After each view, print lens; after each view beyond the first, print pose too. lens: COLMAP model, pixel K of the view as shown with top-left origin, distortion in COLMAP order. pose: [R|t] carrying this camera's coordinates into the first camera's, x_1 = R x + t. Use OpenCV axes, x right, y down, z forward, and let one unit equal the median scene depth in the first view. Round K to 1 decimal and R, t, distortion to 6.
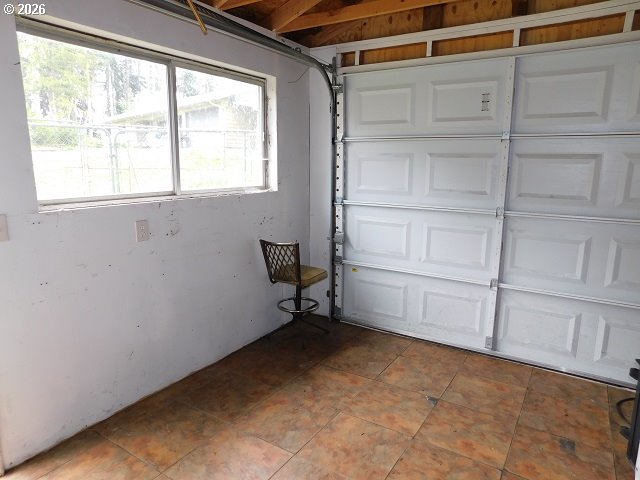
lens RADIAL K [[426.4, 0, 316.3], [0, 426.4, 243.6], [0, 0, 1]] dist [-0.070716, 0.062969]
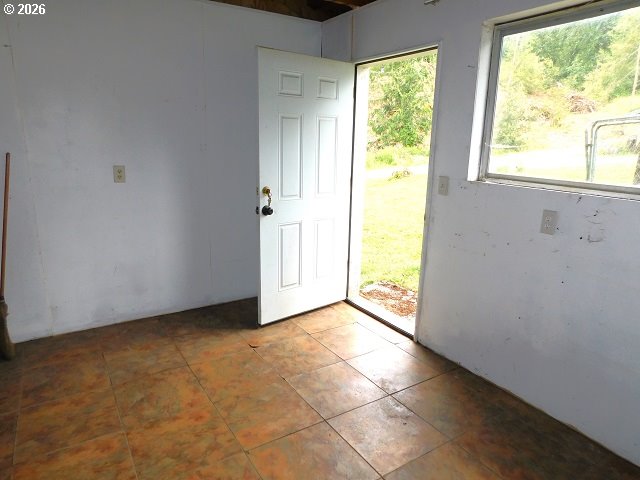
lens RADIAL K [[426.4, 0, 316.3], [0, 426.4, 243.6], [0, 0, 1]] dist [-0.070716, 0.062969]
pose [[-0.425861, 0.198900, -0.882656, 0.576646], [-0.205791, 0.928677, 0.308560, -0.158092], [0.881075, 0.313047, -0.354555, 0.880452]]
